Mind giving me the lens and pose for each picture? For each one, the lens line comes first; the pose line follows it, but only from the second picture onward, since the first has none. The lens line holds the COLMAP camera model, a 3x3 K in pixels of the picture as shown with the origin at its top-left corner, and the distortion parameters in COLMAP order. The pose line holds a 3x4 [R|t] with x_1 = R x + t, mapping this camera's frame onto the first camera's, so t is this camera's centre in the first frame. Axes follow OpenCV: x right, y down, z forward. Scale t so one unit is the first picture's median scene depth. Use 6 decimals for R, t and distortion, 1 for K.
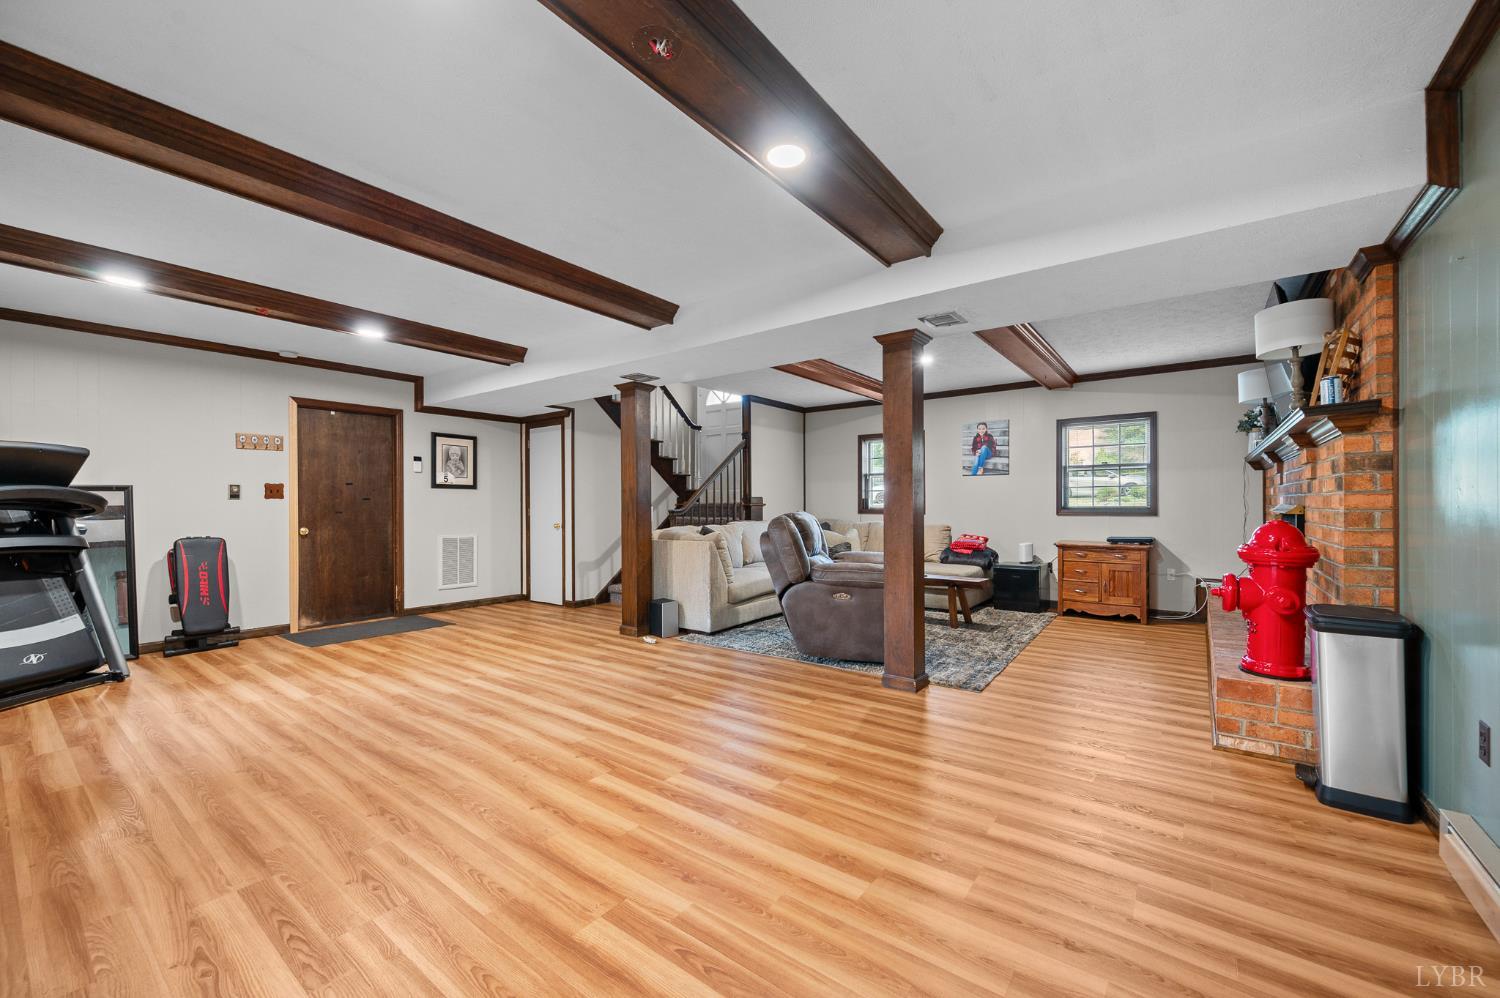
lens RADIAL K [[604.2, 0, 748.5], [0, 604.2, 502.9], [0, 0, 1]] dist [-0.000010, -0.000343]
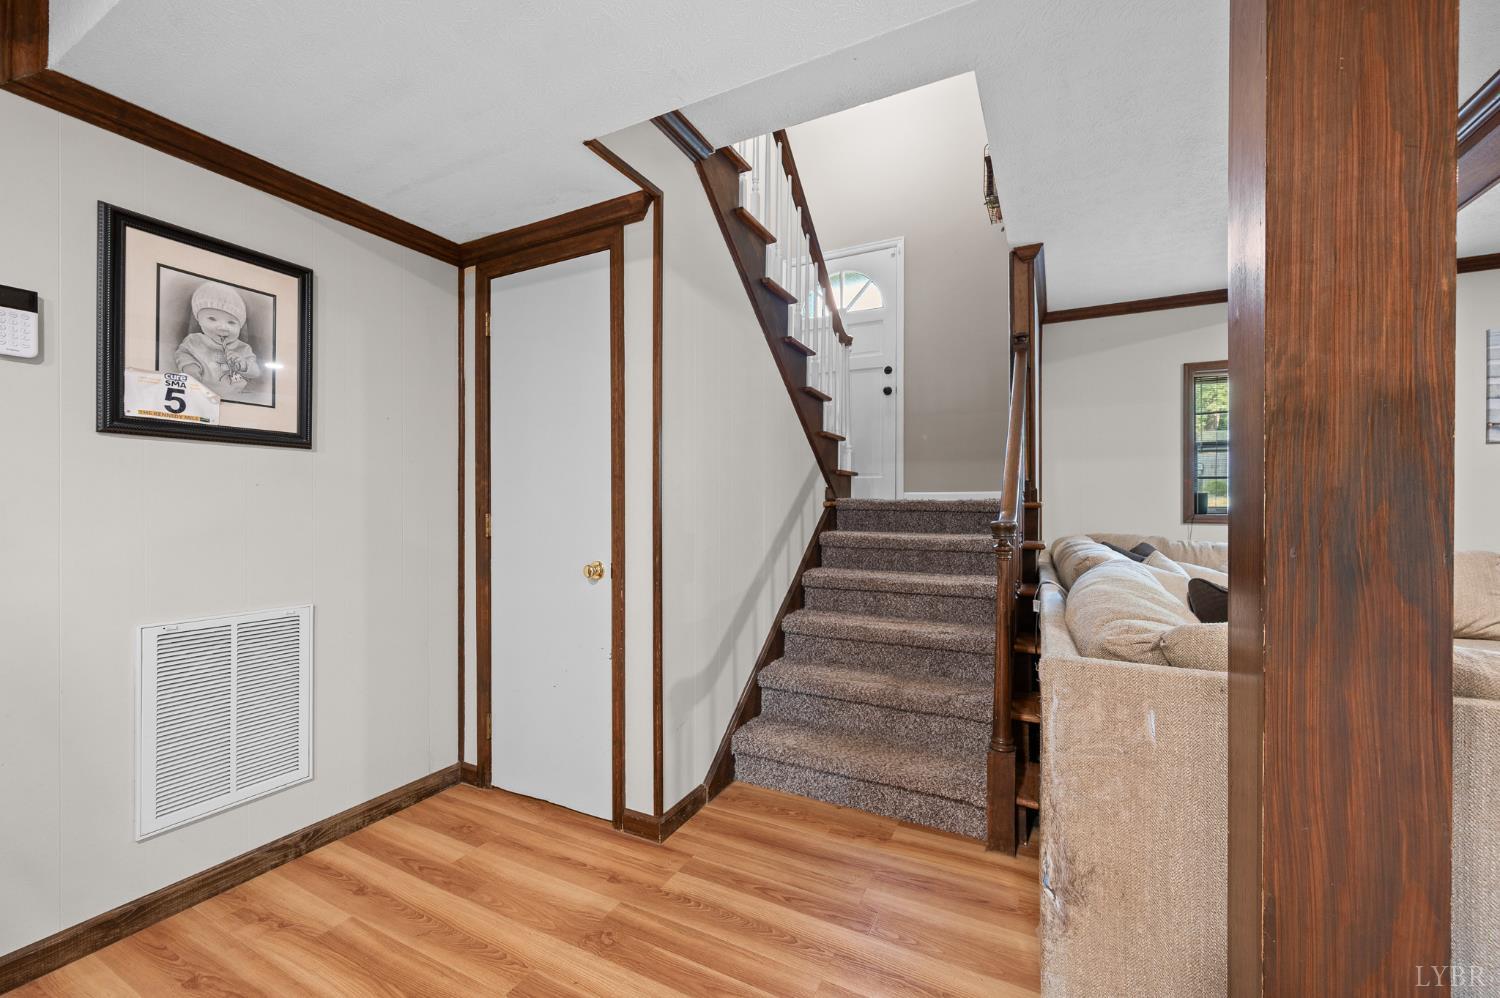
lens RADIAL K [[604.2, 0, 750.8], [0, 604.2, 501.1], [0, 0, 1]] dist [-0.000010, -0.000343]
pose [[0.984514, 0.002803, 0.175285, -0.301783], [-0.002501, 0.999995, -0.001942, 0.002530], [-0.175290, 0.001474, 0.984516, 0.697481]]
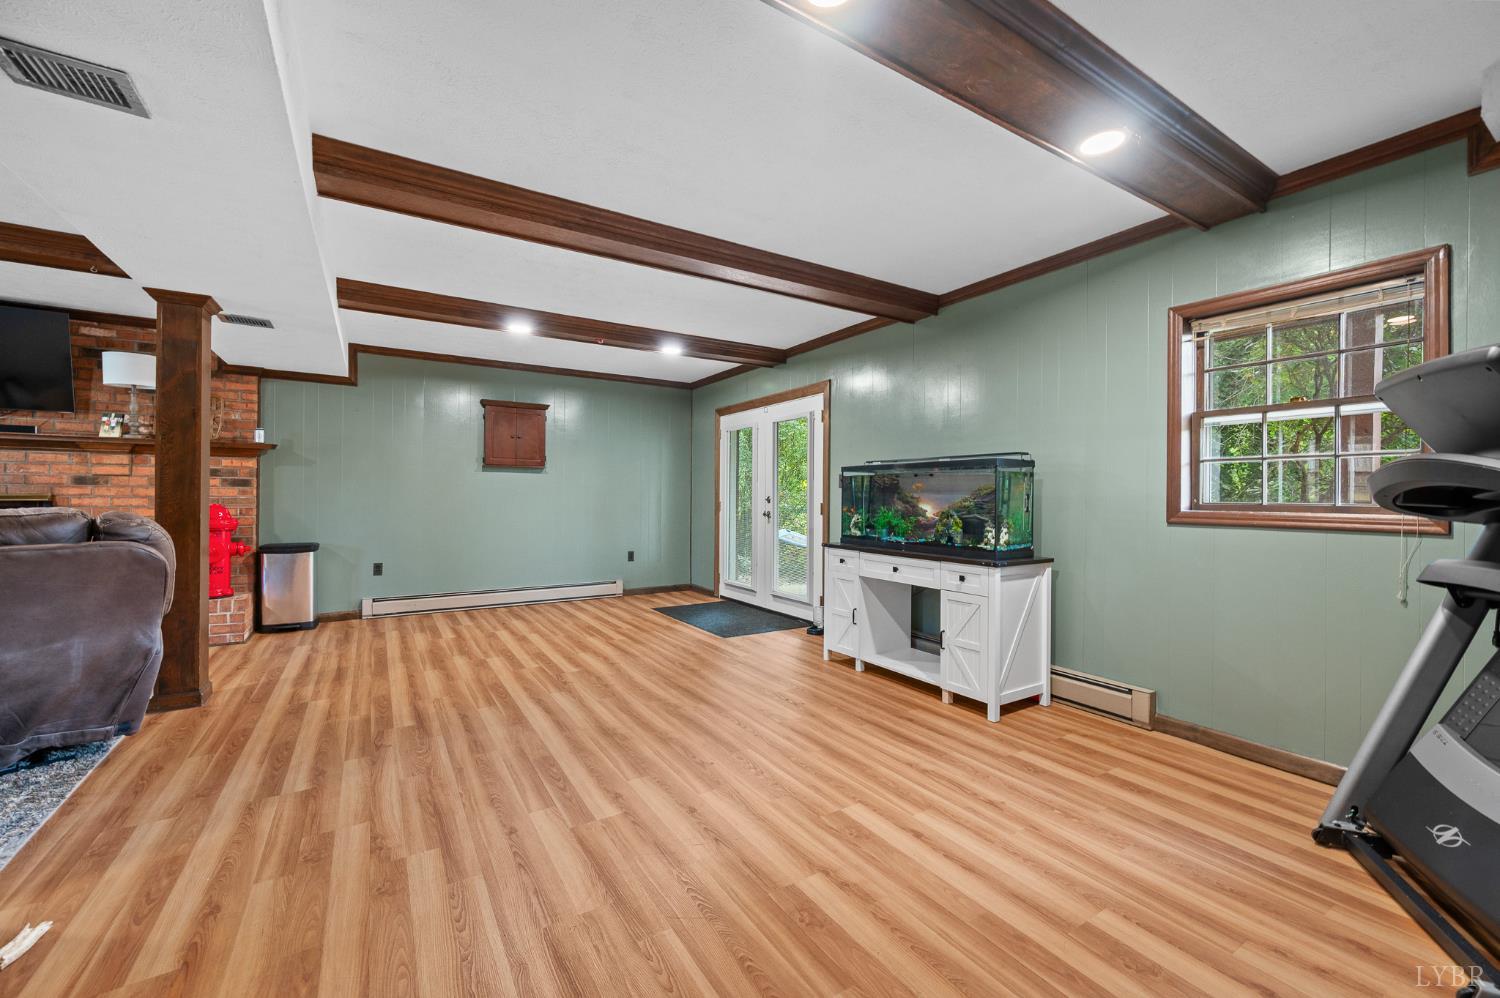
lens RADIAL K [[604.2, 0, 745.7], [0, 604.2, 497.2], [0, 0, 1]] dist [-0.000010, -0.000343]
pose [[-0.936504, -0.001770, 0.350653, -0.726970], [-0.002146, 0.999997, -0.000685, 0.003779], [-0.350651, -0.001394, -0.936505, 1.382008]]
